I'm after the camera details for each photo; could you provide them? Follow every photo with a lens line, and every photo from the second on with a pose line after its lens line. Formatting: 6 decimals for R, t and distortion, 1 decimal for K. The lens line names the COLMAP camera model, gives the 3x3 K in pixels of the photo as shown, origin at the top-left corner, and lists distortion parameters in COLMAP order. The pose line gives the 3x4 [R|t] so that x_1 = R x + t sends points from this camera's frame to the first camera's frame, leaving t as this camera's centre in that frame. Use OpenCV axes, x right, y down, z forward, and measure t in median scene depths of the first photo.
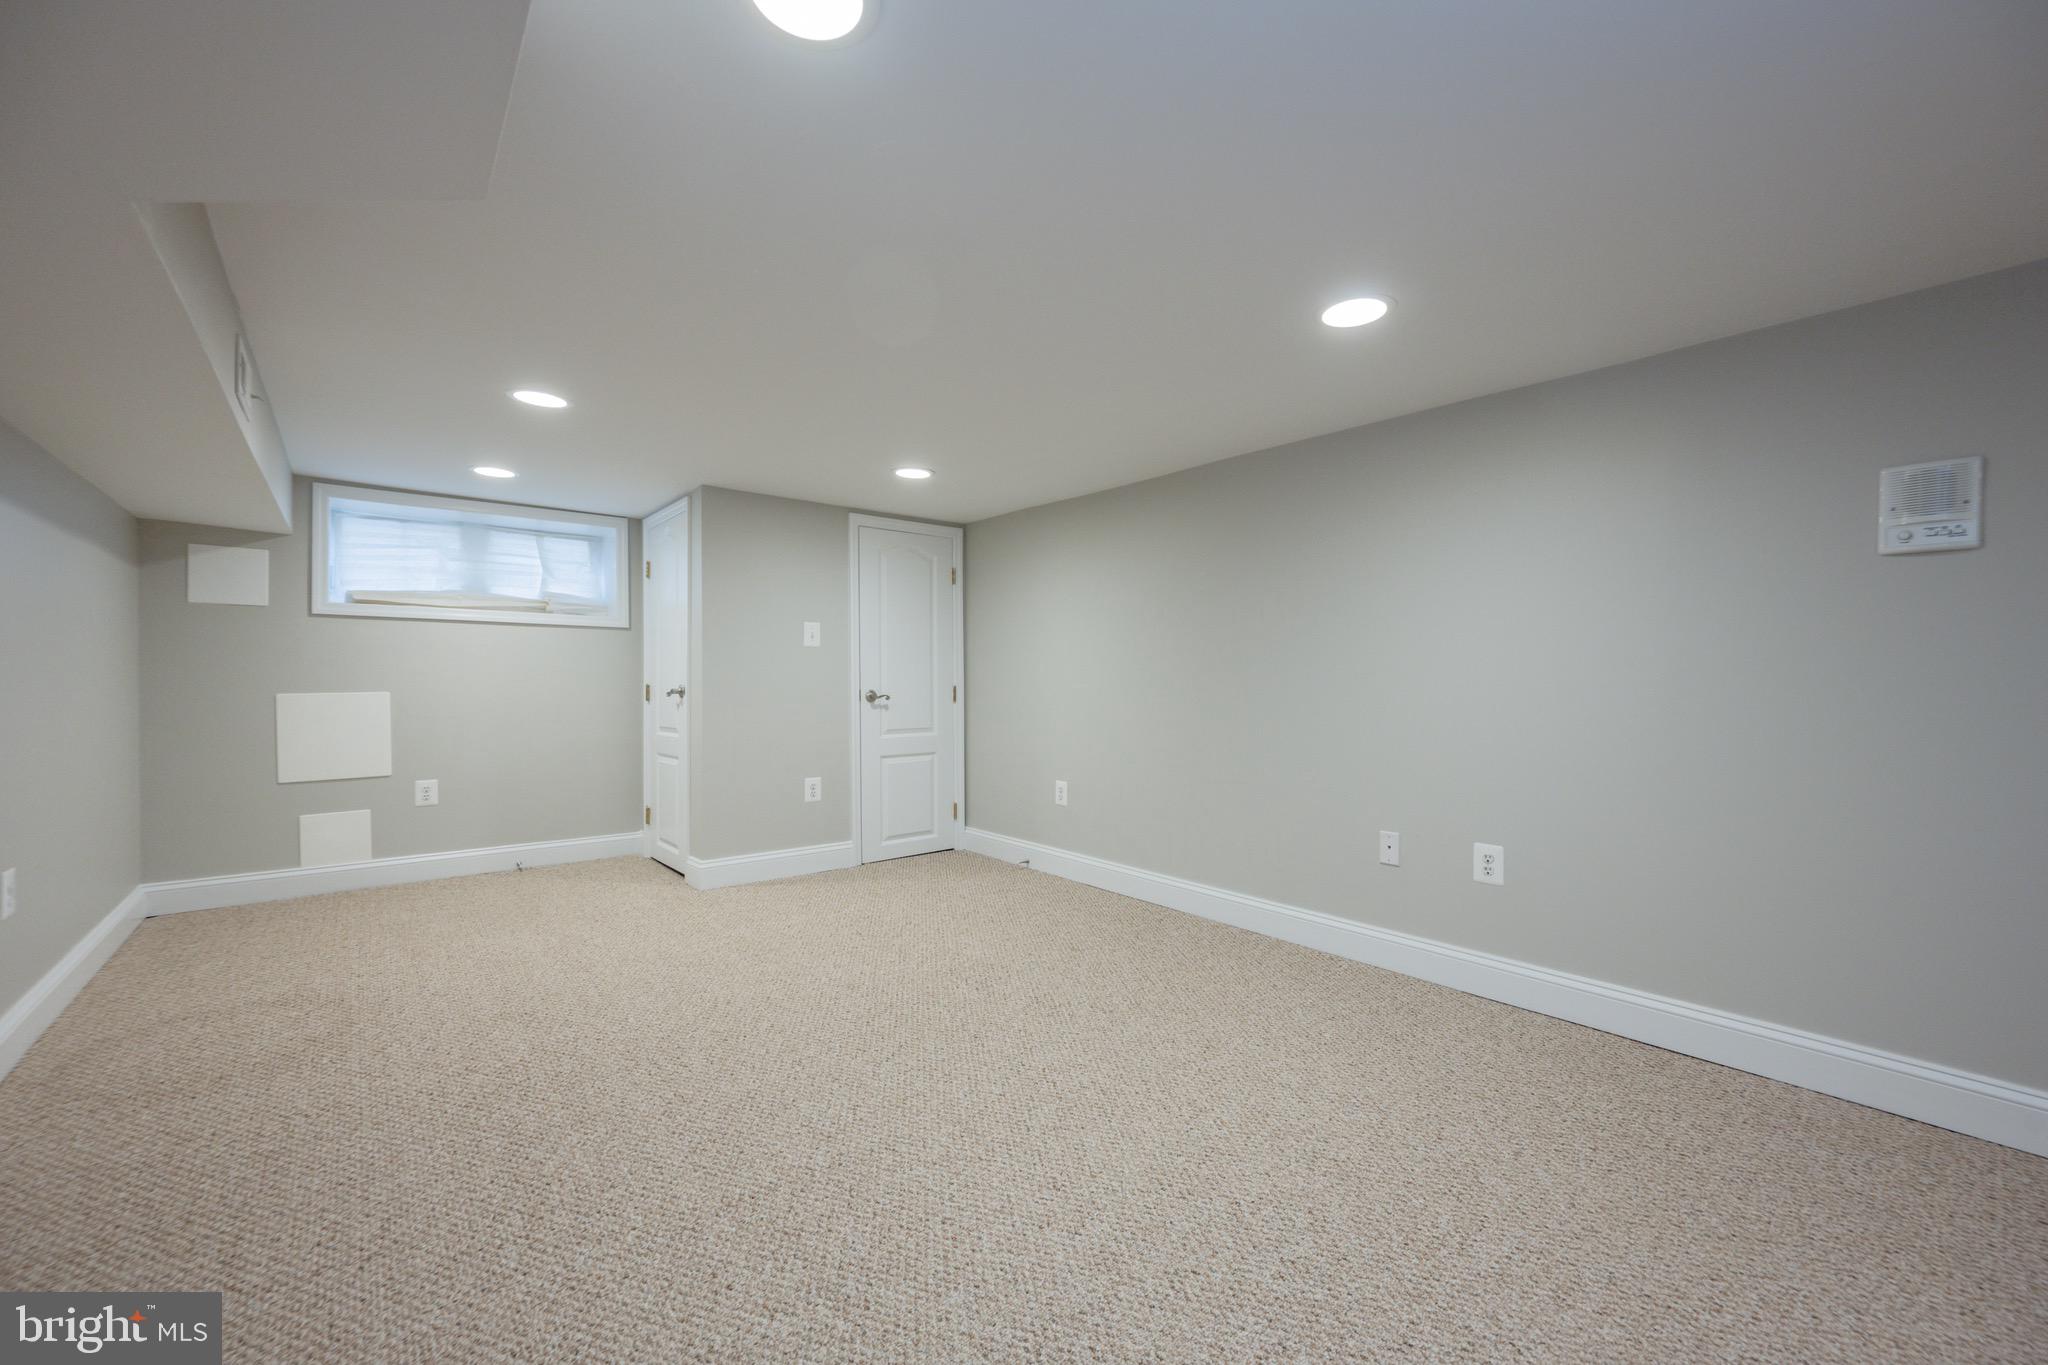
lens RADIAL K [[813.6, 0, 1029.8], [0, 813.6, 682.7], [0, 0, 1]] dist [-0.000098, -0.000192]
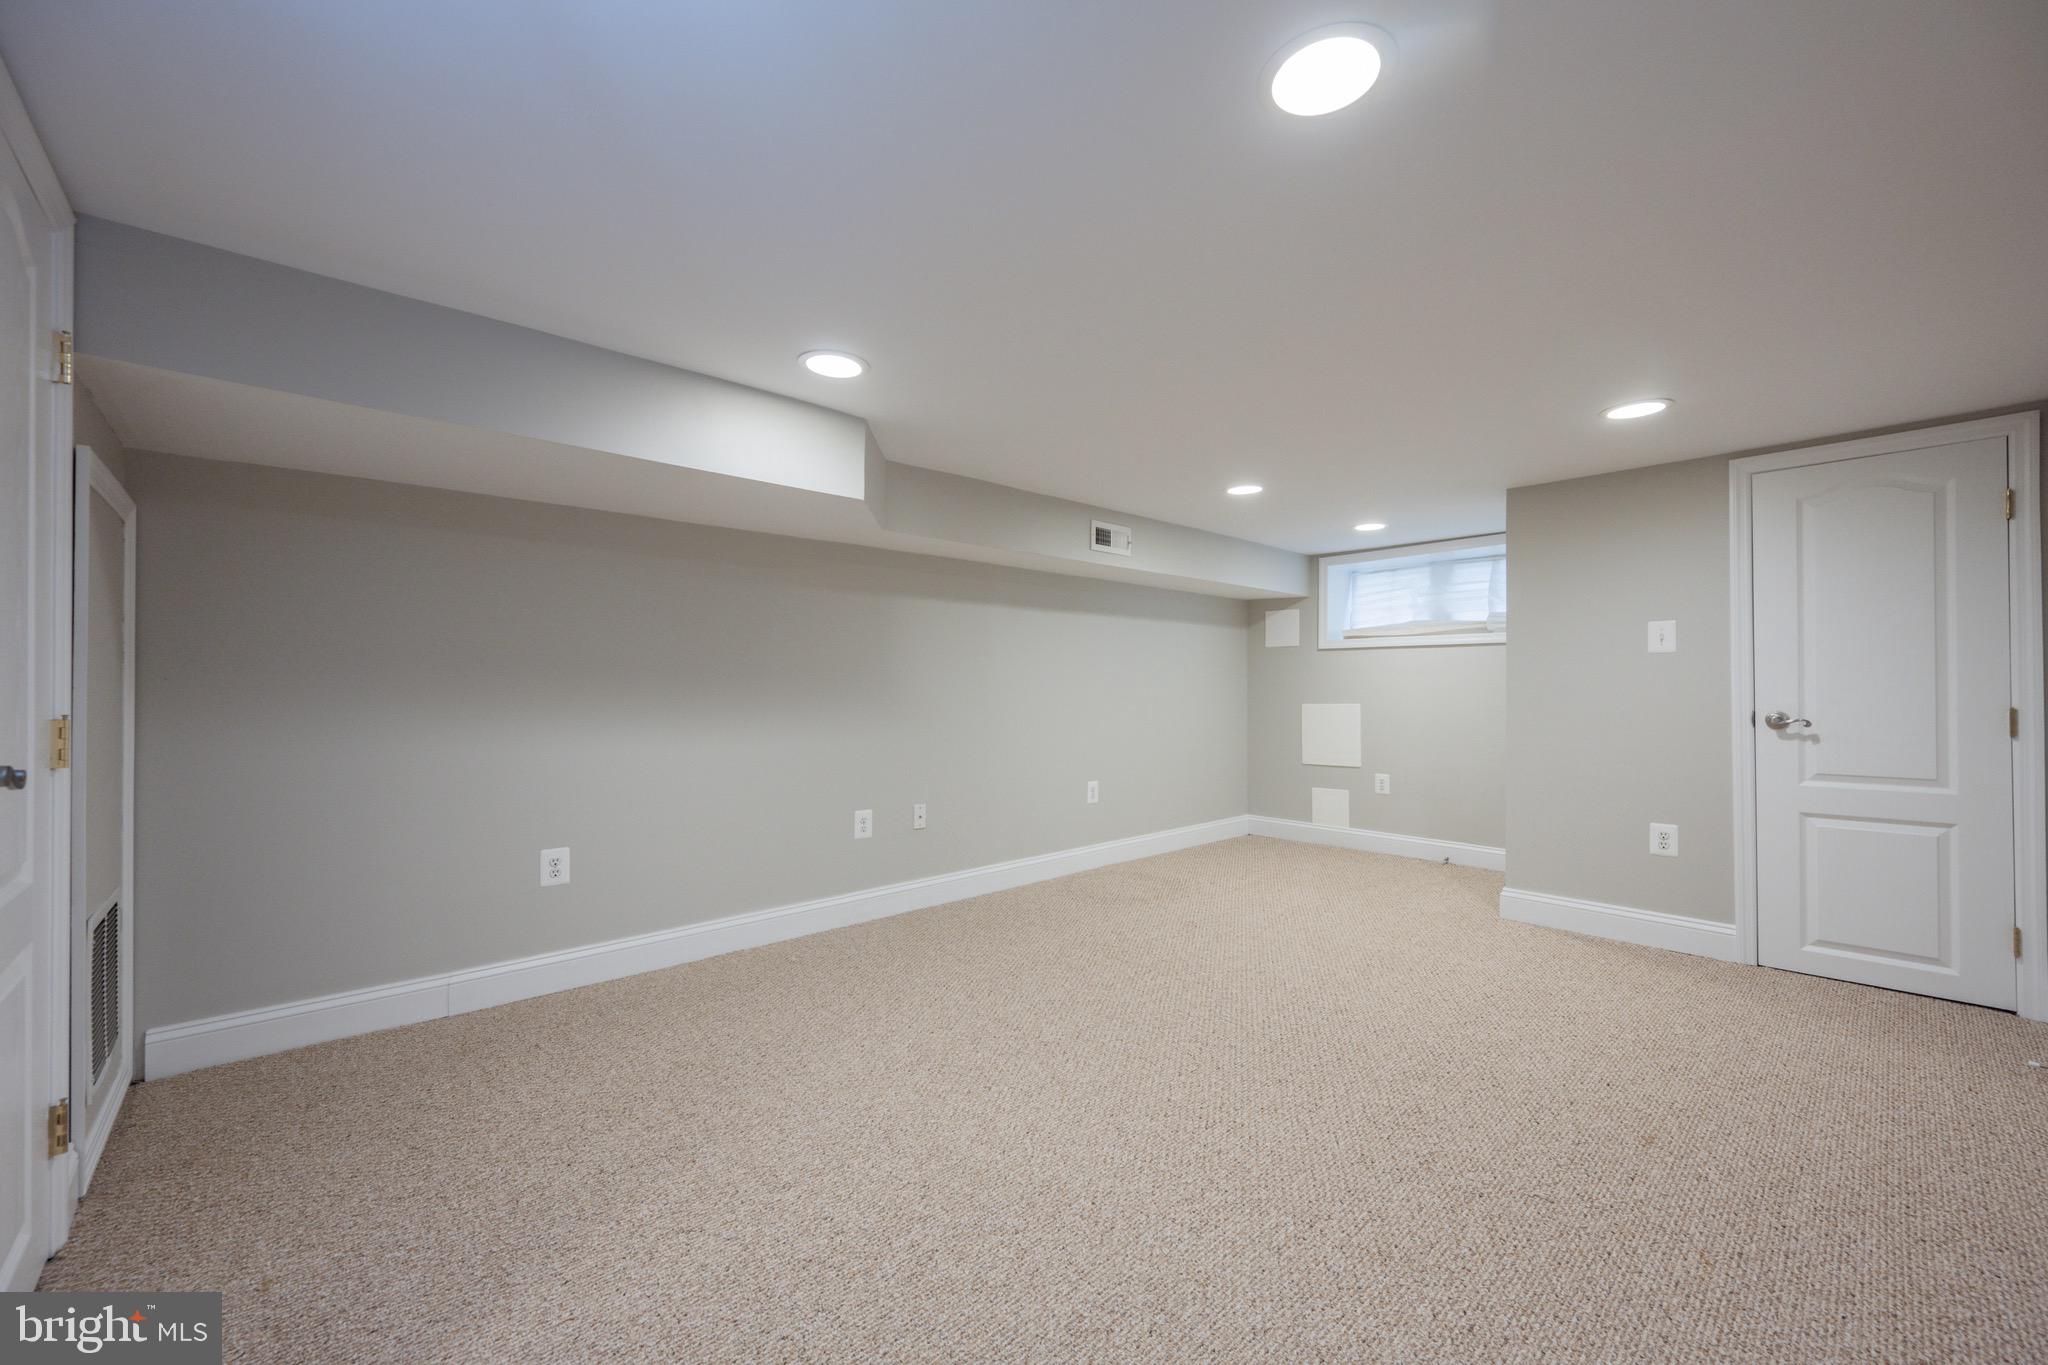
lens RADIAL K [[813.6, 0, 1028.0], [0, 813.6, 686.6], [0, 0, 1]] dist [-0.000098, -0.000192]
pose [[0.042187, -0.008302, -0.999075, 0.475863], [-0.003786, 0.999957, -0.008469, -0.003611], [0.999103, 0.004140, 0.042154, 0.373074]]
